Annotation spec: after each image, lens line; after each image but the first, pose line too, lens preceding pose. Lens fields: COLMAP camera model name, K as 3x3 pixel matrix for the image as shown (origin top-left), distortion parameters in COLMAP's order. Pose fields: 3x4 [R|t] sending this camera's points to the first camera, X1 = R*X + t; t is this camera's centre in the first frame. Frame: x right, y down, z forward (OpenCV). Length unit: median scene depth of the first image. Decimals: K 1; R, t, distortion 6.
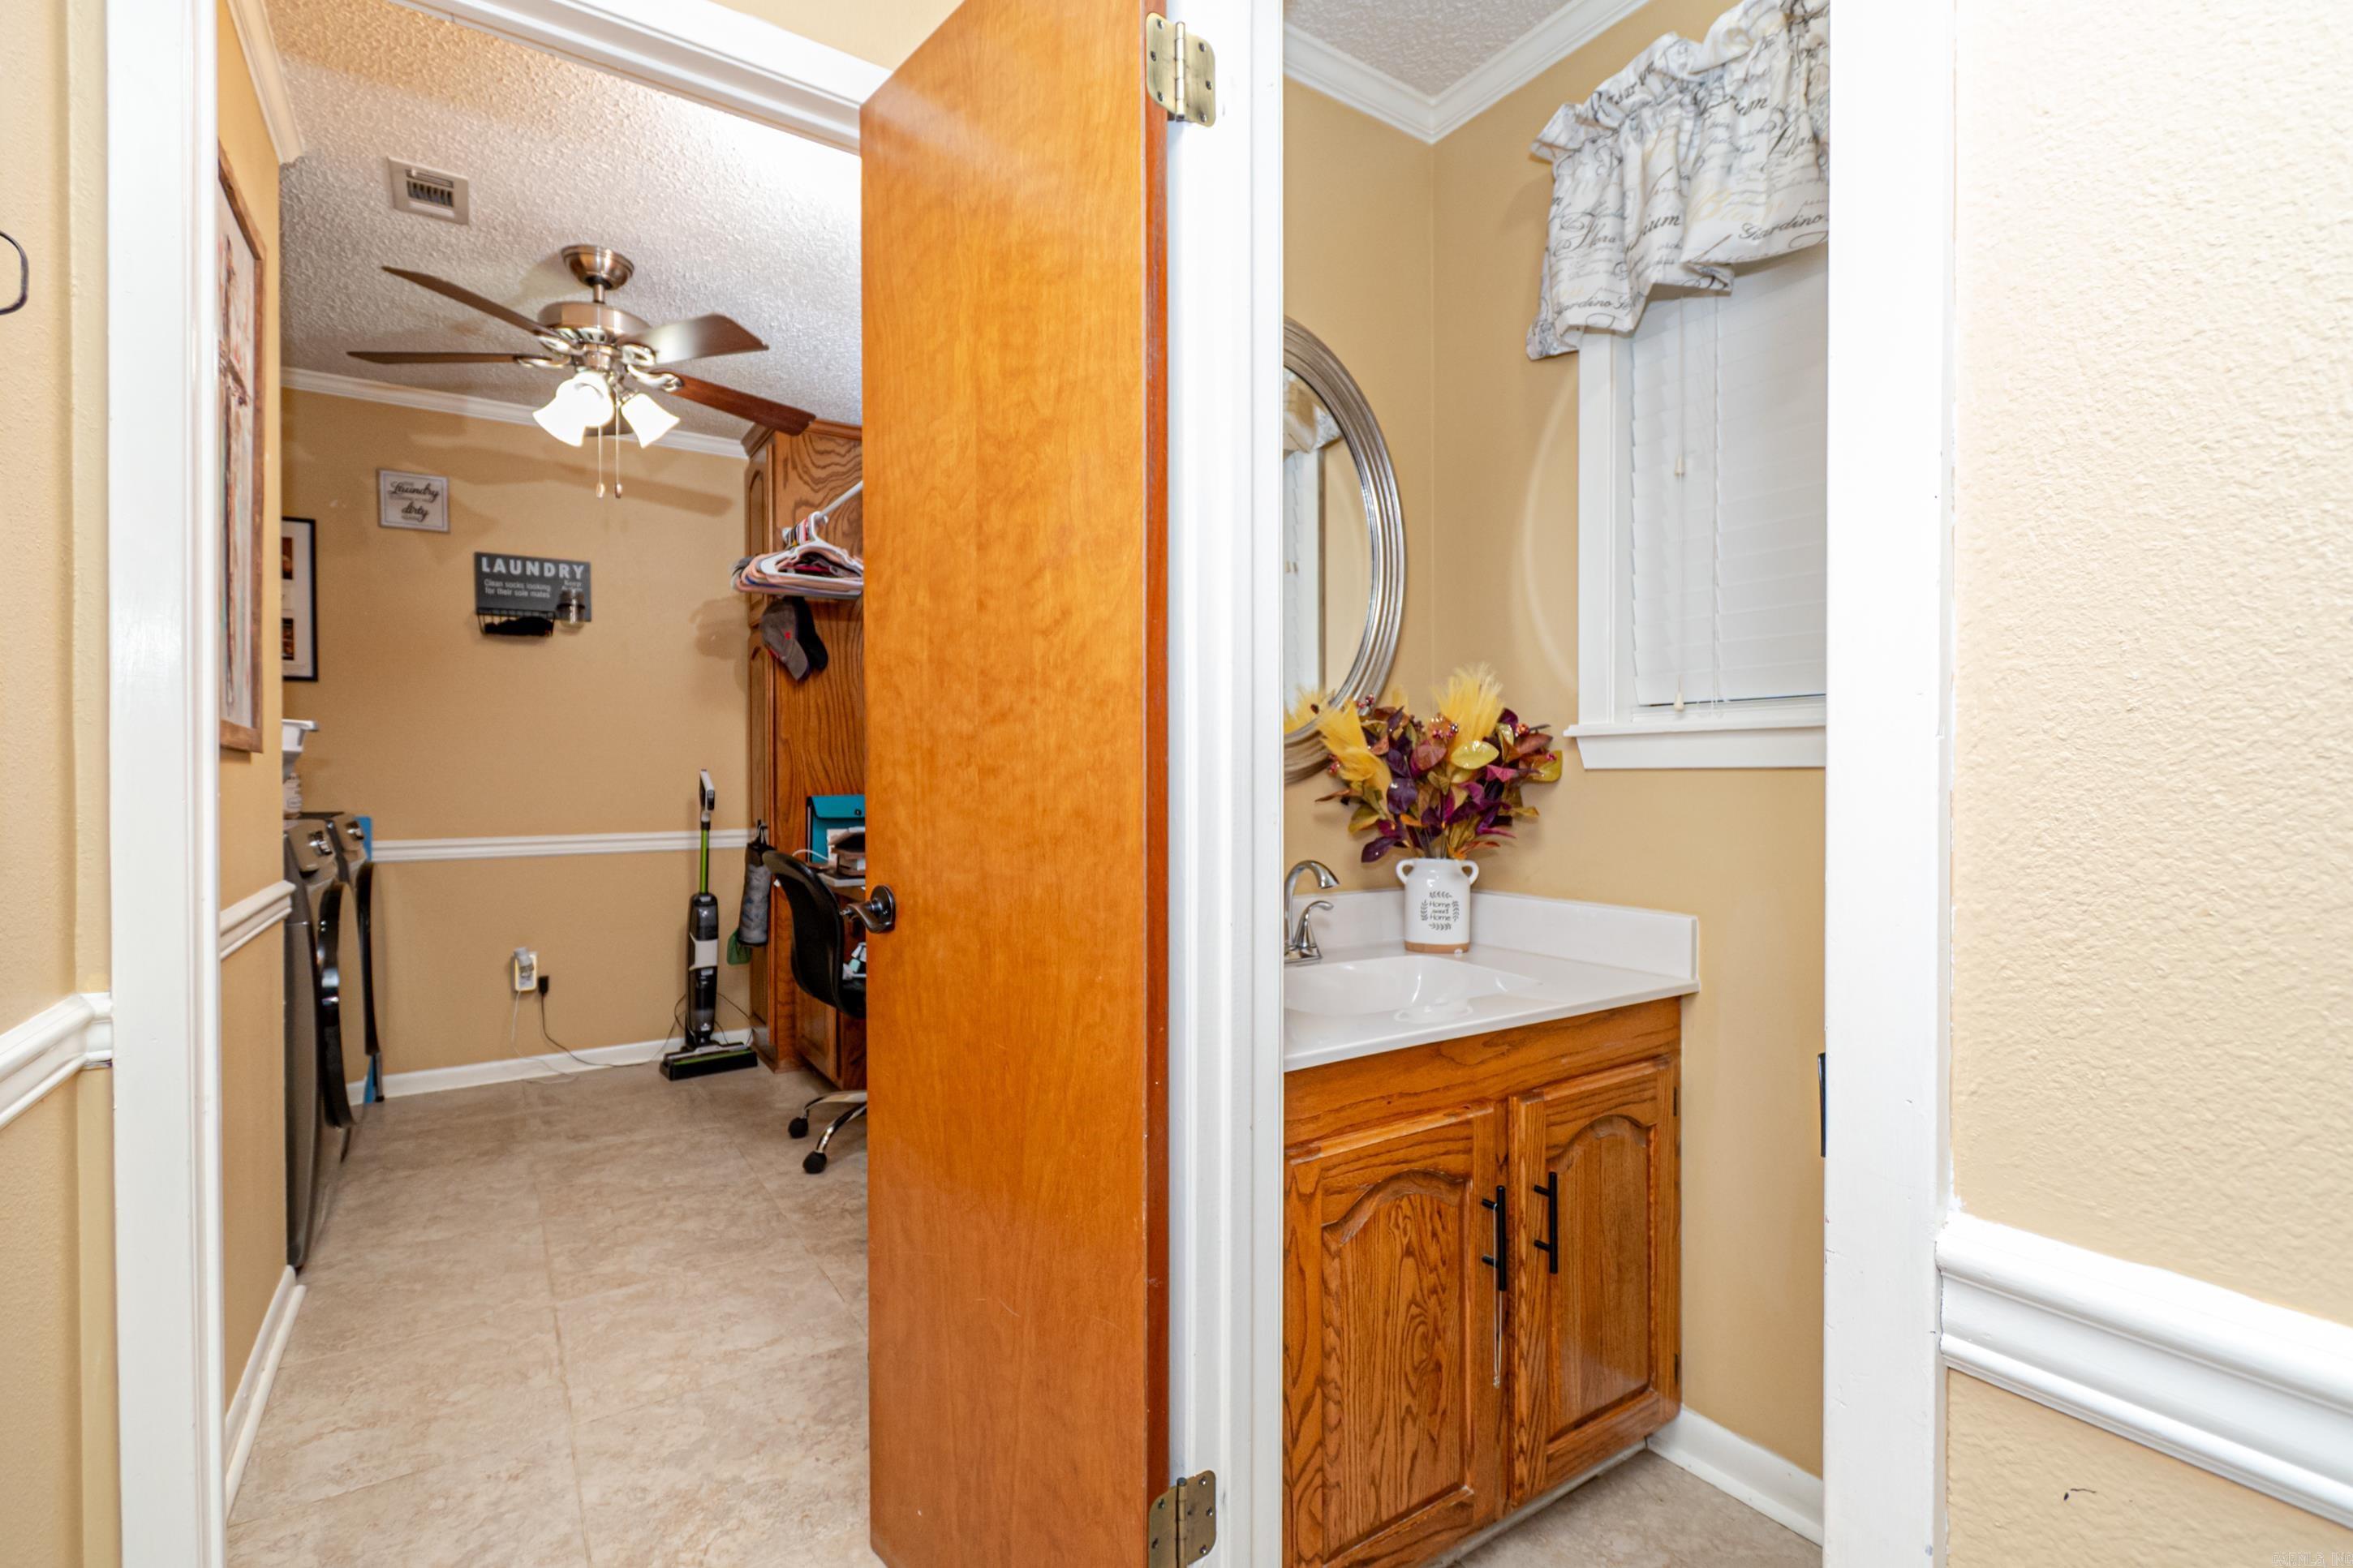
lens RADIAL K [[1043.9, 0, 1170.4], [0, 1043.9, 790.2], [0, 0, 1]] dist [0.012952, -0.001926]
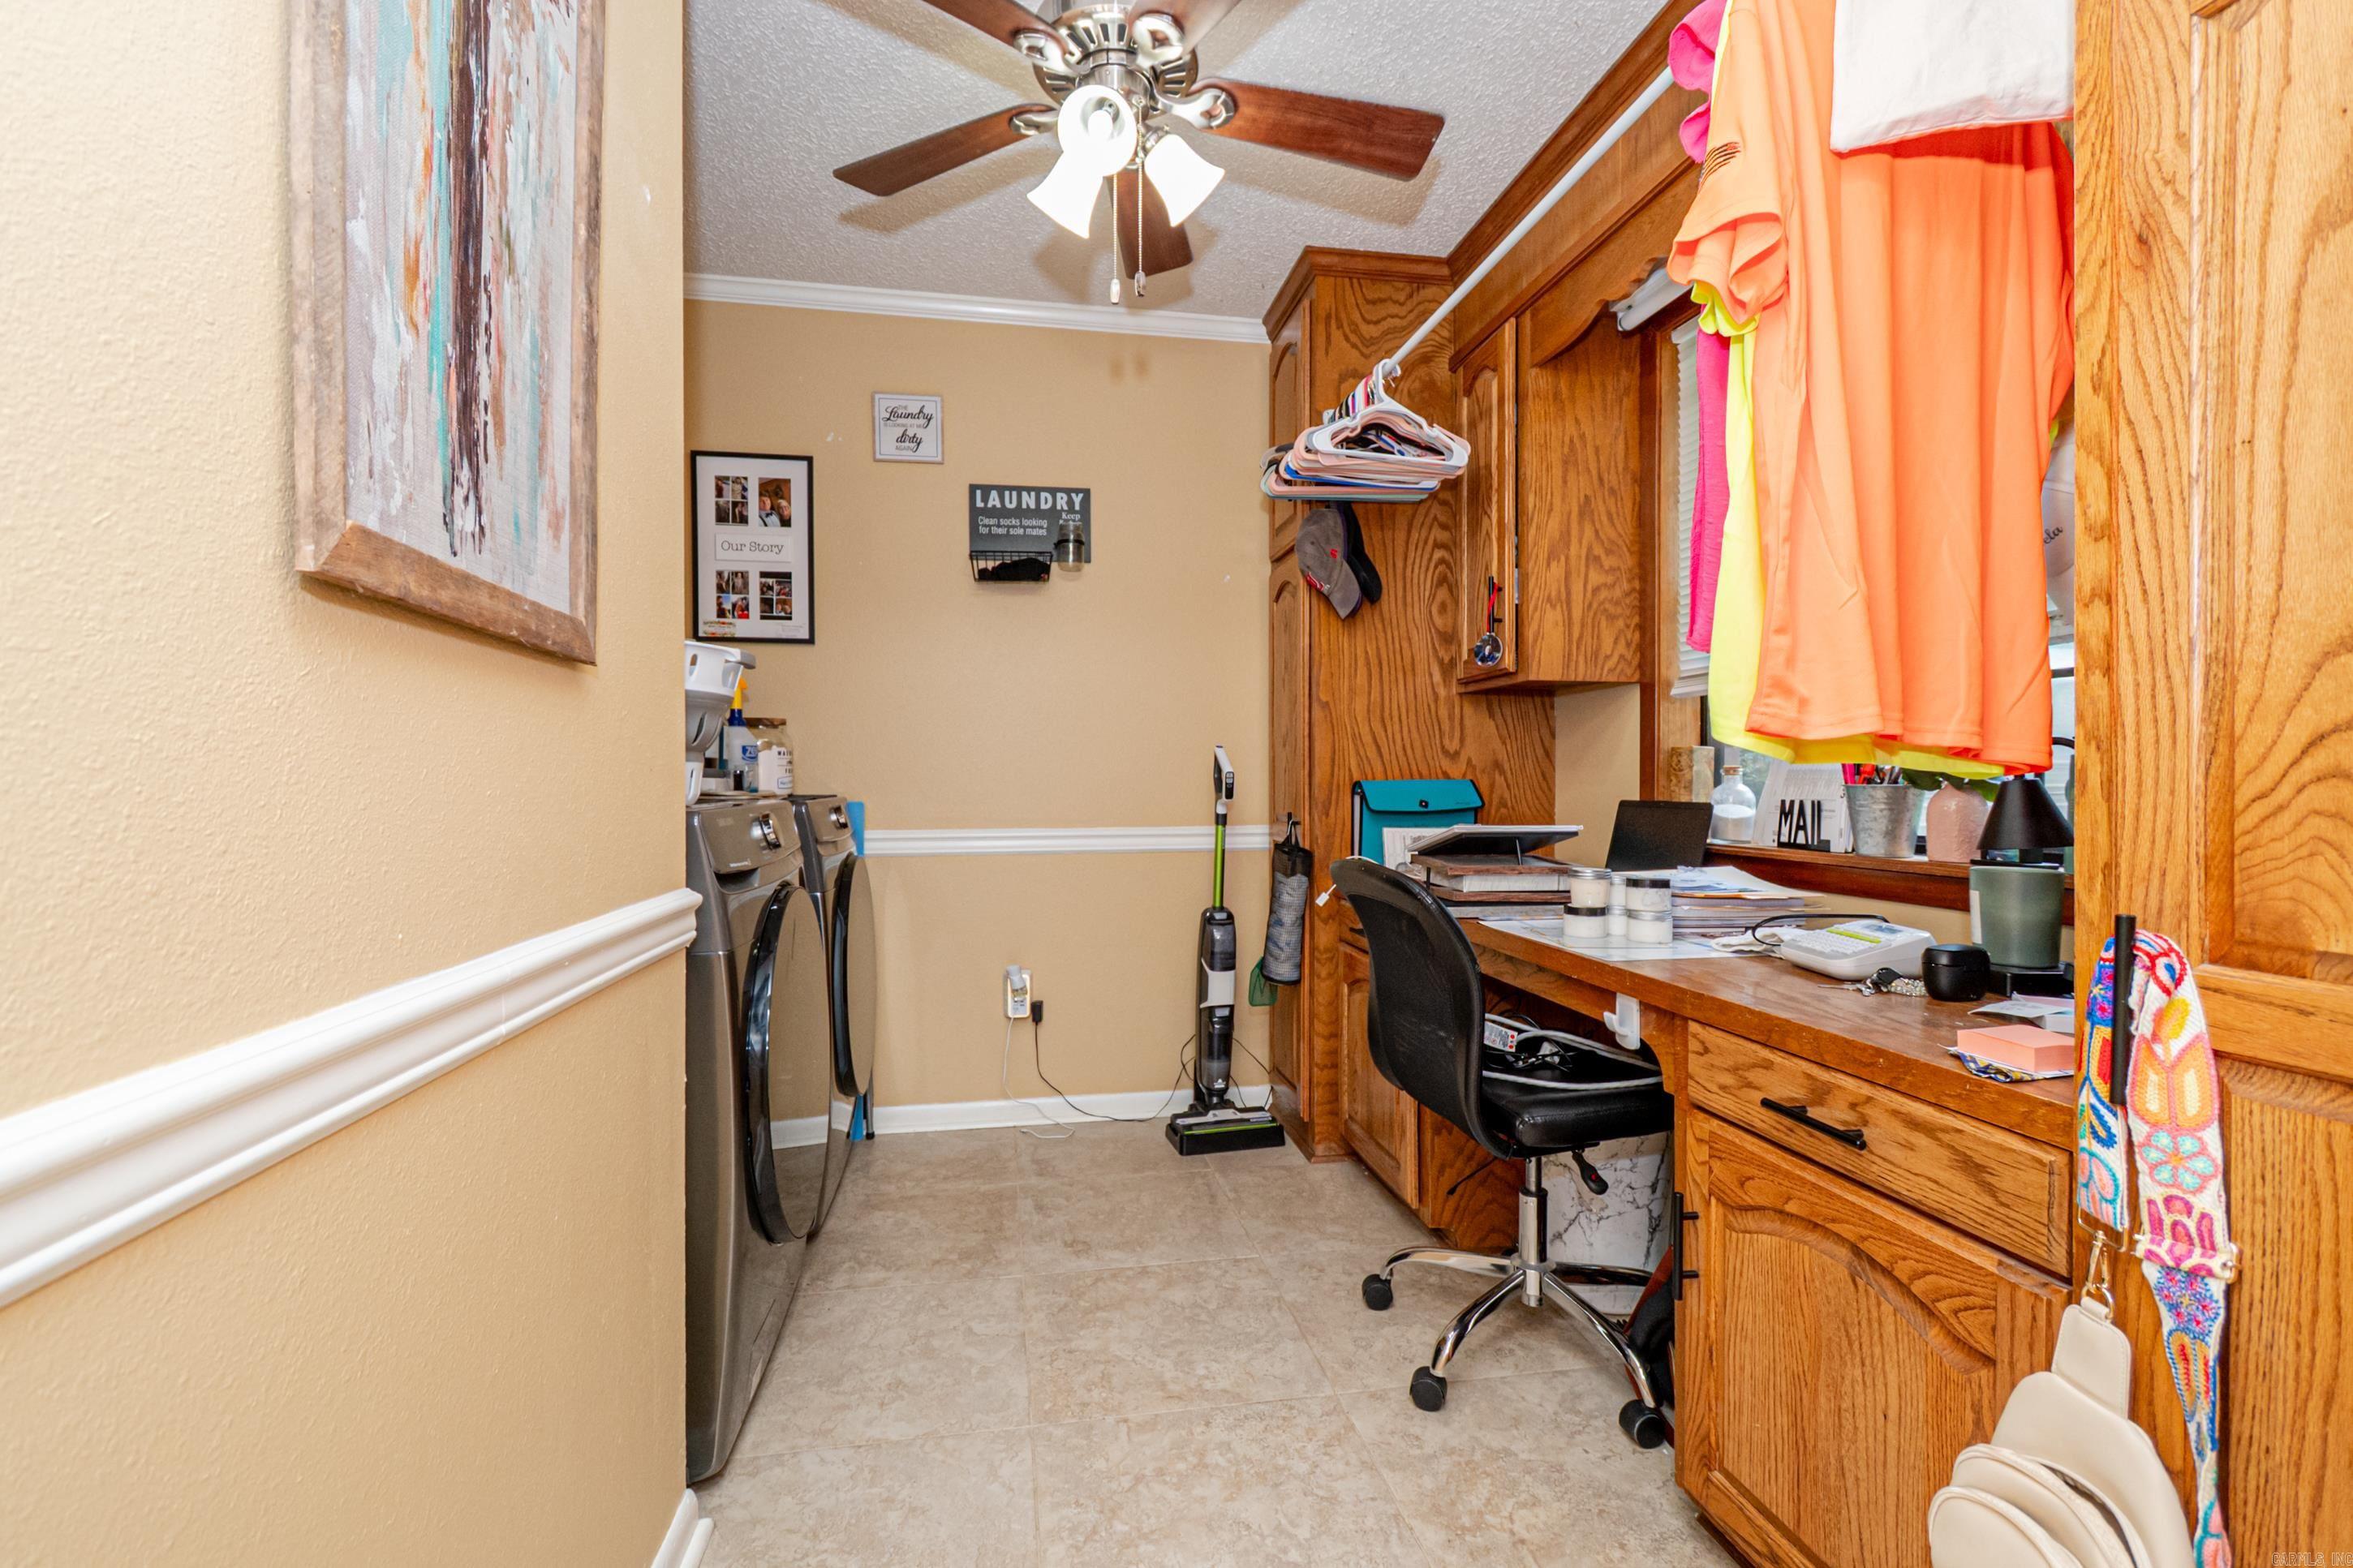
lens RADIAL K [[1043.9, 0, 1180.9], [0, 1043.9, 788.5], [0, 0, 1]] dist [0.012952, -0.001926]
pose [[0.918981, 0.002875, -0.394291, -0.179240], [-0.004727, 0.999982, -0.003727, 0.014992], [0.394273, 0.005289, 0.918978, 0.303553]]
